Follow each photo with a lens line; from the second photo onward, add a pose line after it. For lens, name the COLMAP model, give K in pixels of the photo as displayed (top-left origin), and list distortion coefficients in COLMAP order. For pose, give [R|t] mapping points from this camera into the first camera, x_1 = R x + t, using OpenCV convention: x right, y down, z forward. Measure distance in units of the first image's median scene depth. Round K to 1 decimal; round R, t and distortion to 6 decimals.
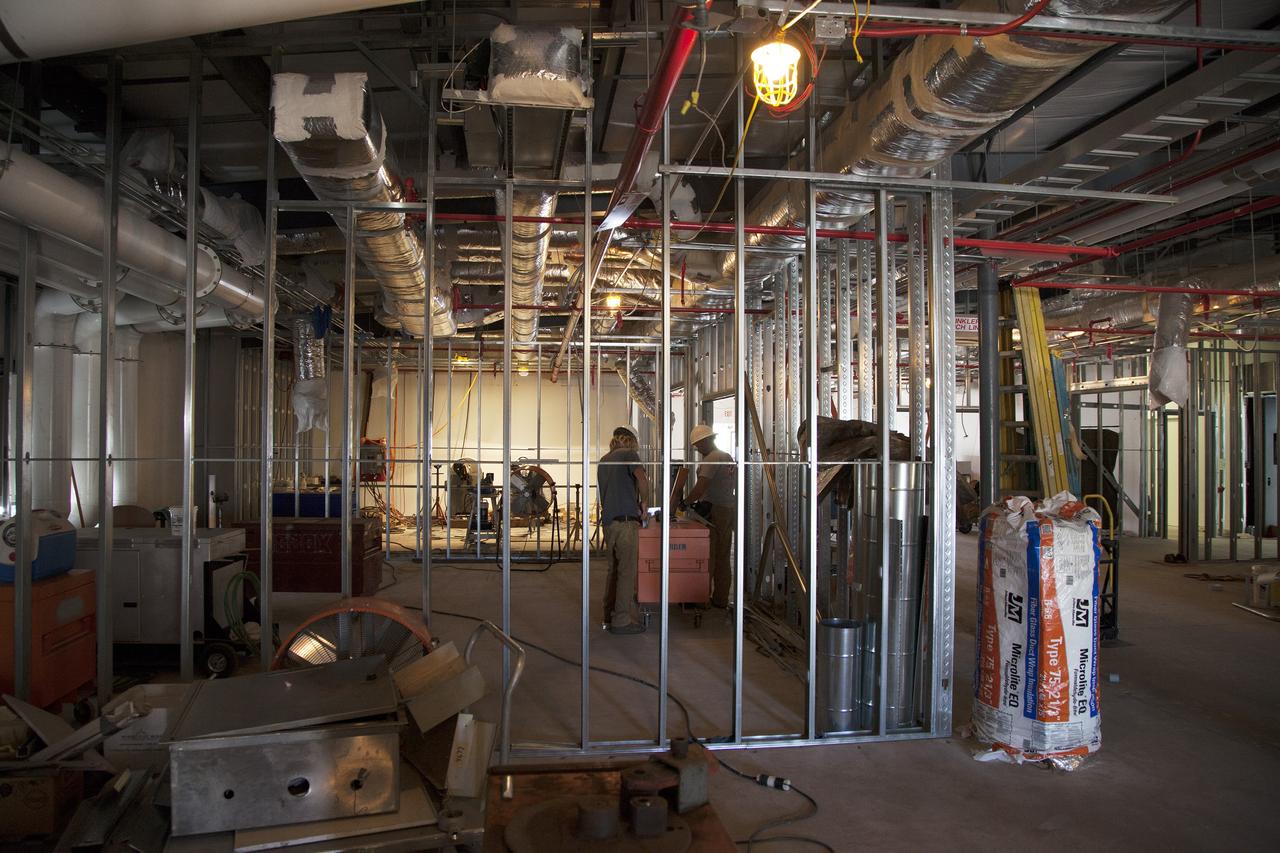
lens RADIAL K [[1402.4, 0, 640.4], [0, 1402.4, 438.9], [0, 0, 1]] dist [0.067227, 0.007393]
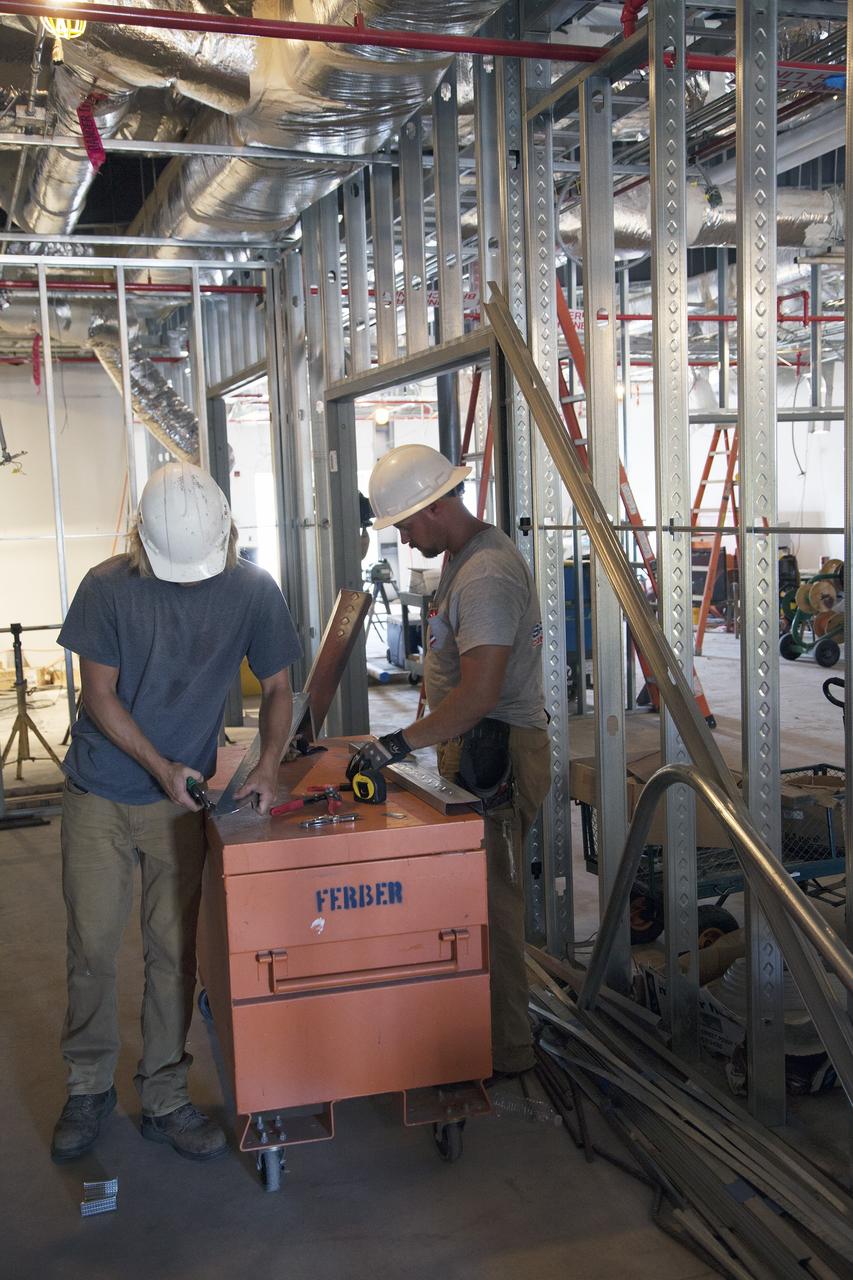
lens RADIAL K [[1402.4, 0, 426.5], [0, 1402.4, 640.0], [0, 0, 1]] dist [0.067227, 0.007393]
pose [[0.976440, -0.070015, 0.204113, -0.012021], [0.049180, 0.993210, 0.105425, -0.000505], [-0.210109, -0.092903, 0.973254, 0.549364]]
